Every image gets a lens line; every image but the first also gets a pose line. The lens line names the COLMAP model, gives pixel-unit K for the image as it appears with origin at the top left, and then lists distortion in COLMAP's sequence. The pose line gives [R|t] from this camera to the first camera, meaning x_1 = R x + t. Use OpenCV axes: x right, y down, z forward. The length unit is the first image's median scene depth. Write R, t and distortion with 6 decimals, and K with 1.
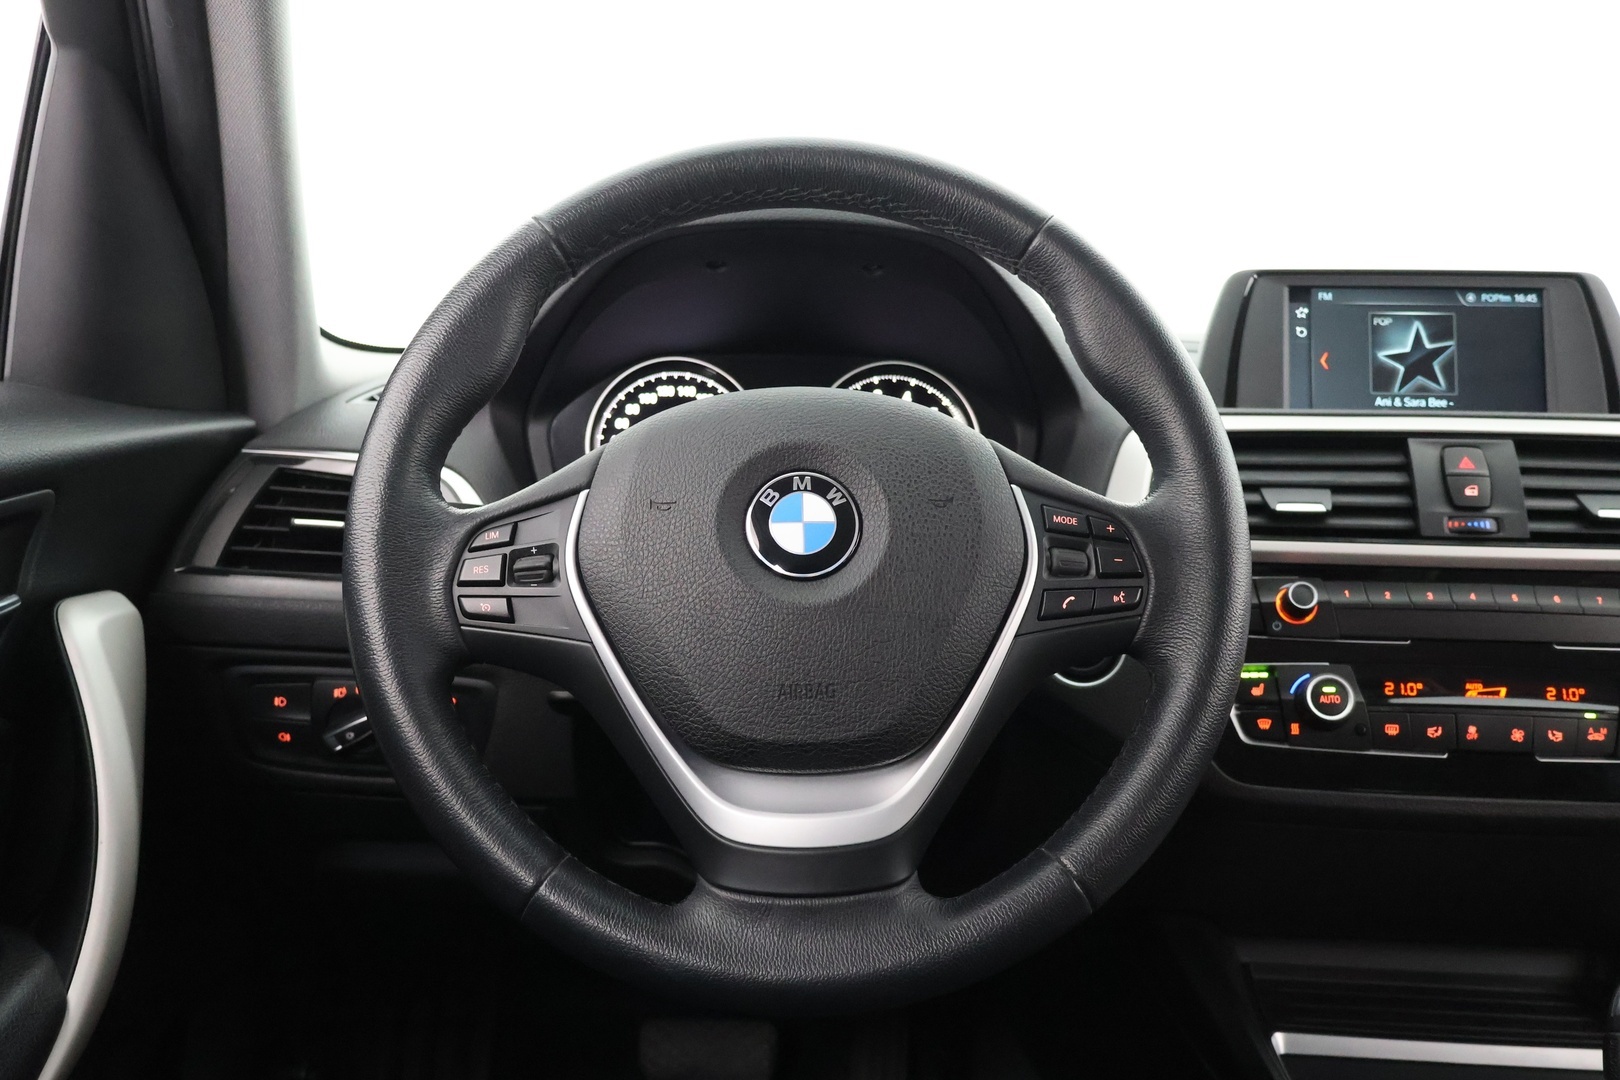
lens RADIAL K [[1479.8, 0, 807.0], [0, 1479.8, 534.1], [0, 0, 1]] dist [0.006335, 0.000000]
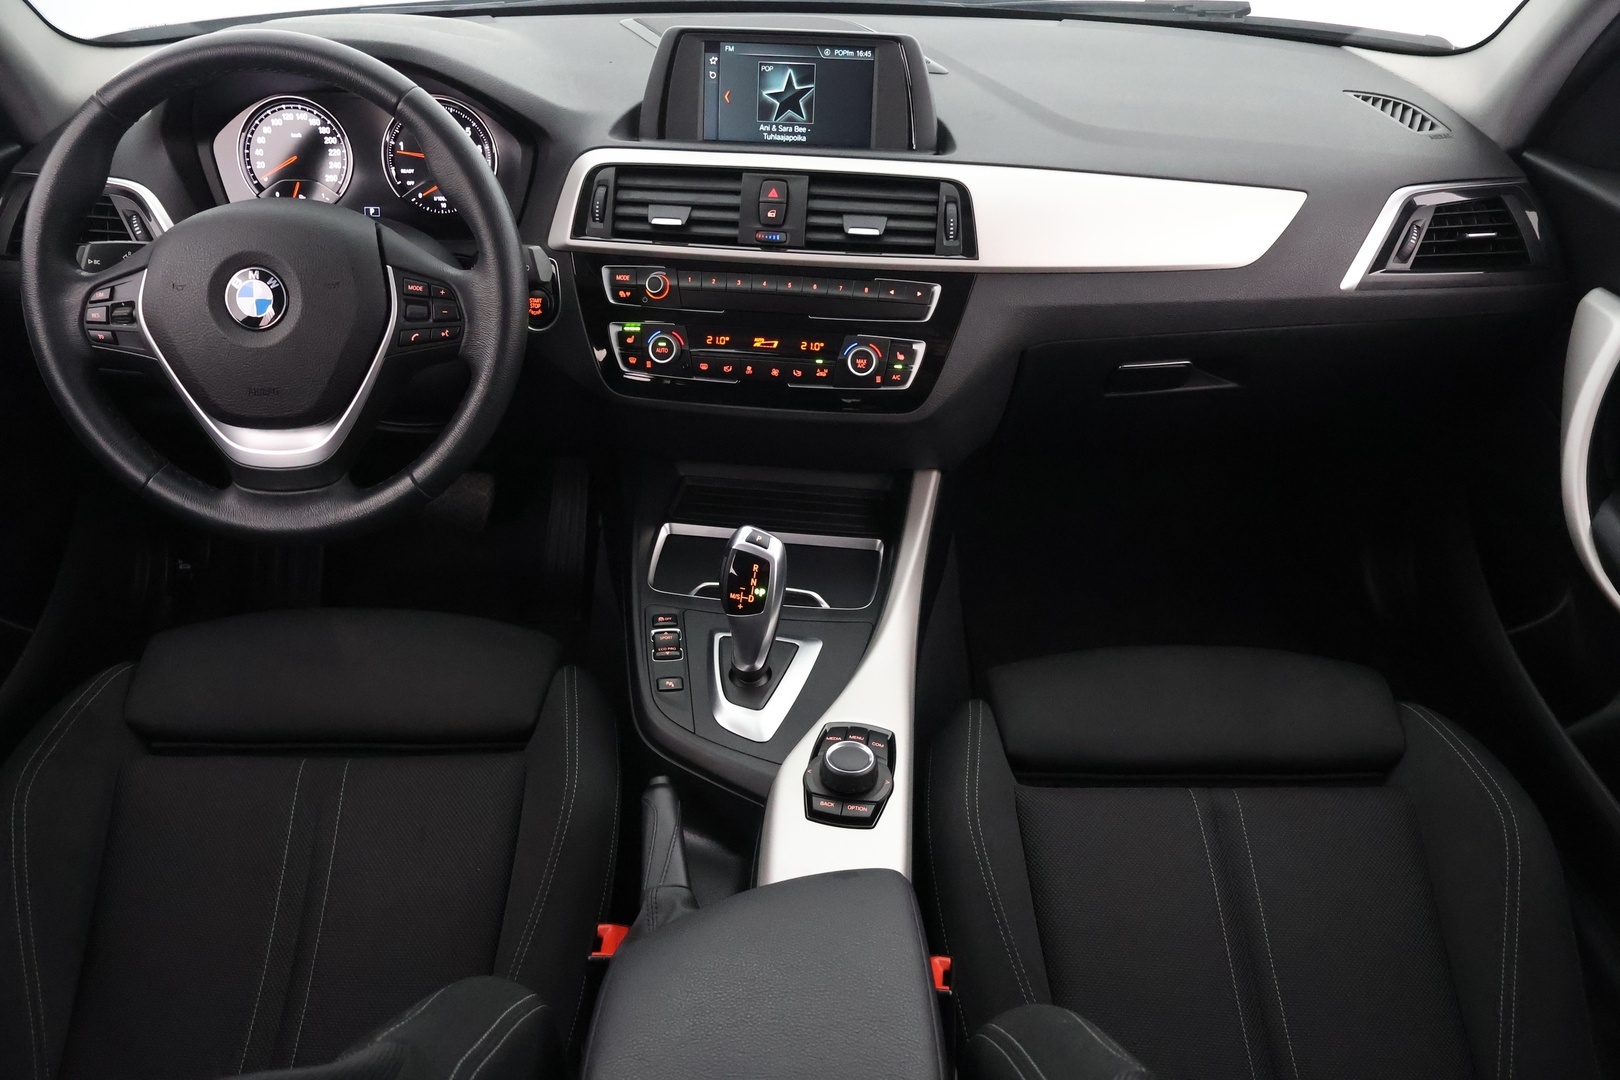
lens RADIAL K [[1352.3, 0, 803.3], [0, 1352.3, 536.2], [0, 0, 1]] dist [-0.010778, 0.006380]
pose [[0.998328, 0.024879, -0.052166, 0.580900], [0.000494, 0.898899, 0.438156, -0.358195], [0.057793, -0.437449, 0.897384, -0.439275]]
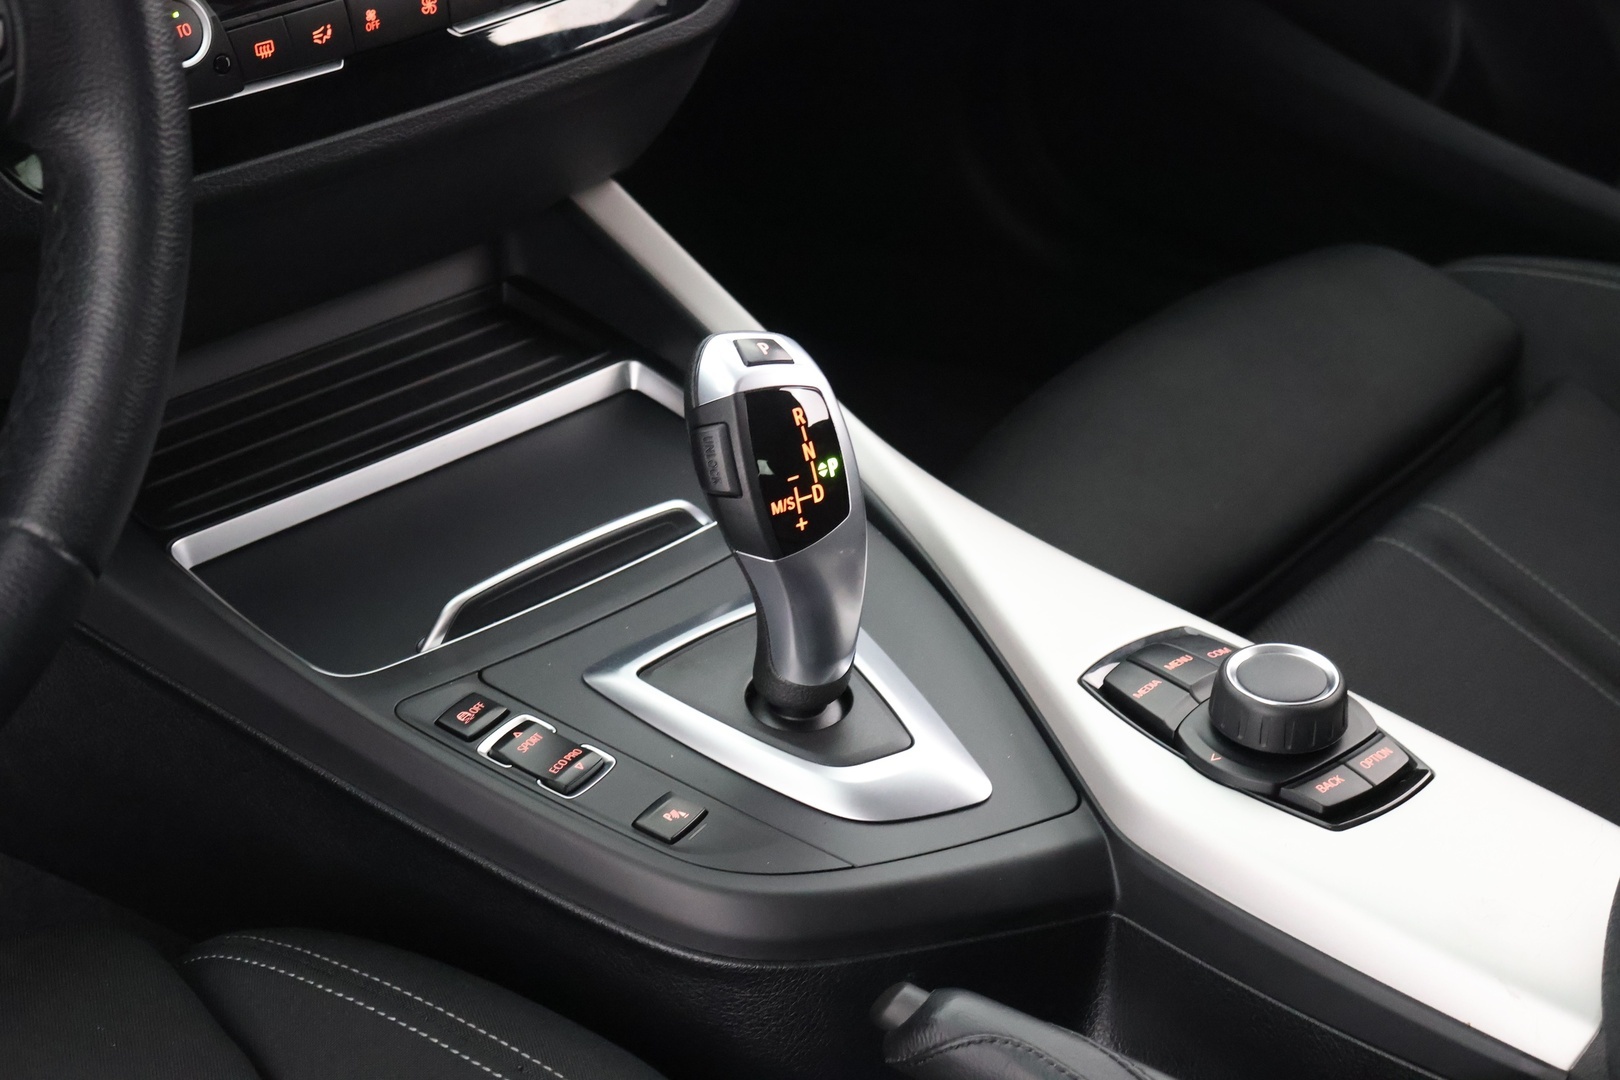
lens RADIAL K [[2663.8, 0, 809.2], [0, 2663.8, 538.3], [0, 0, 1]] dist [-0.003897, 0.000000]
pose [[0.694567, -0.392674, 0.602813, -0.190199], [0.087311, 0.877721, 0.471150, -0.187185], [-0.714110, -0.274613, 0.643921, 0.070619]]
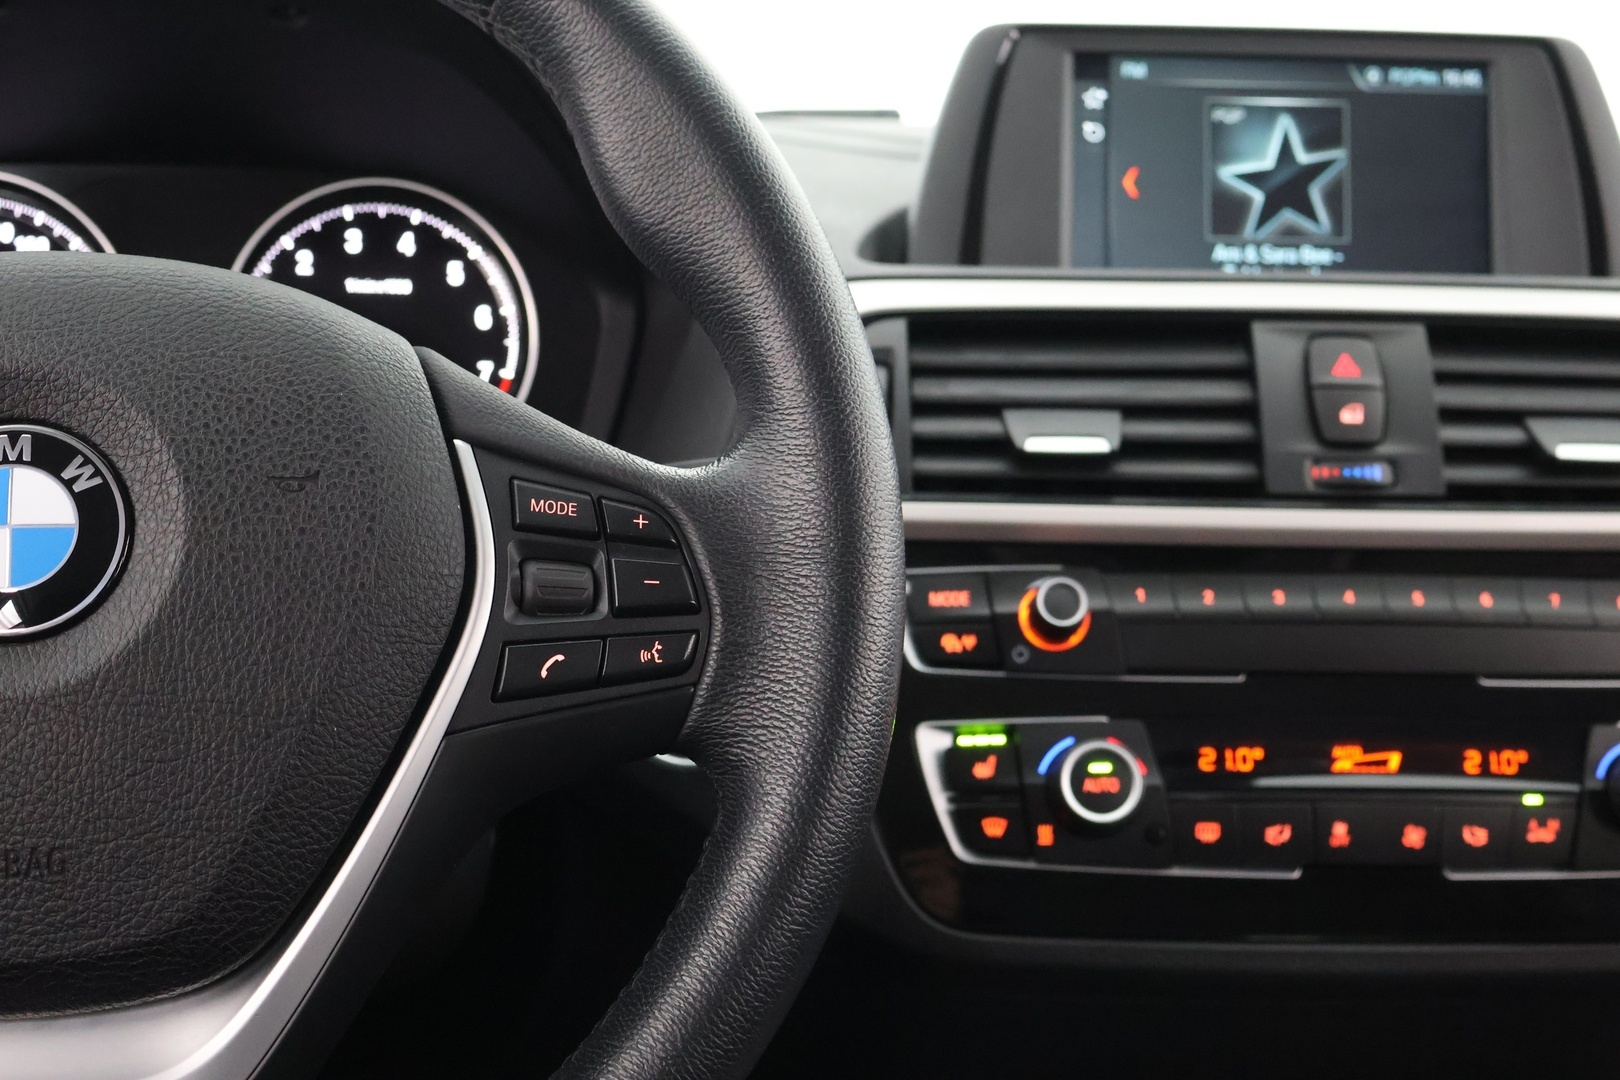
lens RADIAL K [[2217.4, 0, 808.4], [0, 2217.4, 539.1], [0, 0, 1]] dist [0.003638, 0.000000]
pose [[0.993033, -0.013991, 0.117002, 0.137080], [0.006587, 0.997965, 0.063424, -0.038048], [-0.117651, -0.062211, 0.991104, 0.161766]]
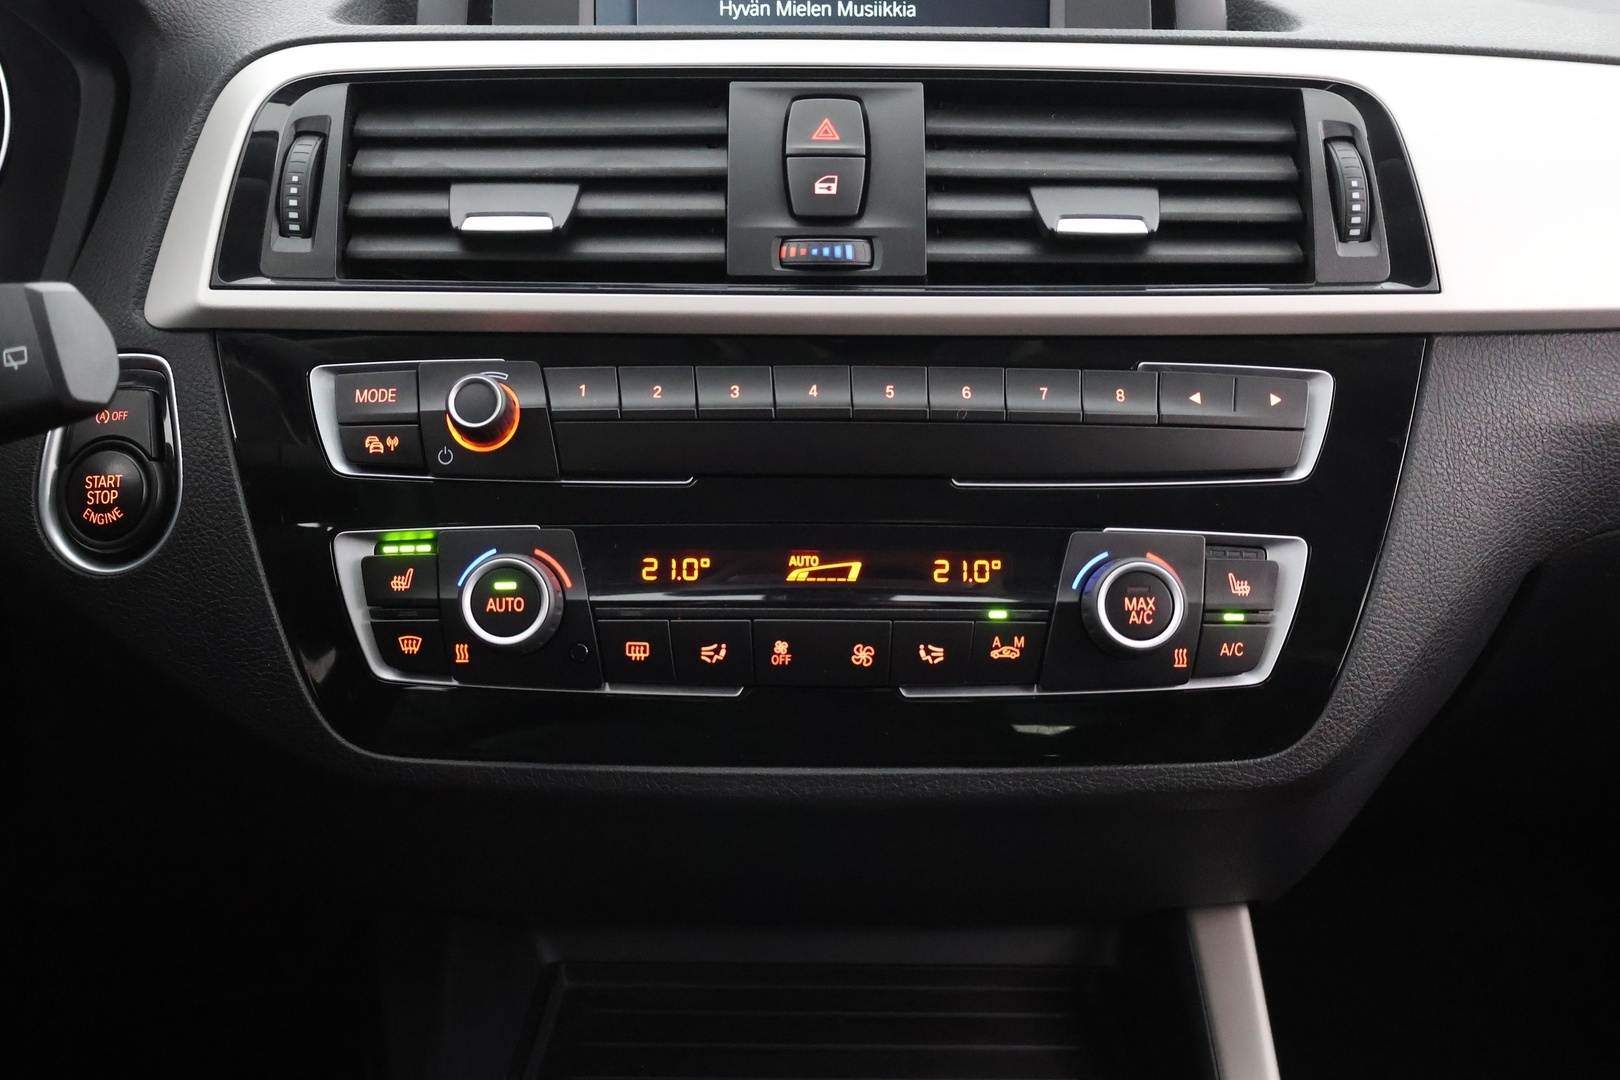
lens RADIAL K [[1601.5, 0, 807.3], [0, 1601.5, 550.6], [0, 0, 1]] dist [-0.007191, 0.000000]
pose [[0.997195, -0.032983, 0.067191, 0.410937], [0.016817, 0.973454, 0.228265, -0.033844], [-0.072936, -0.226495, 0.971278, 0.432960]]
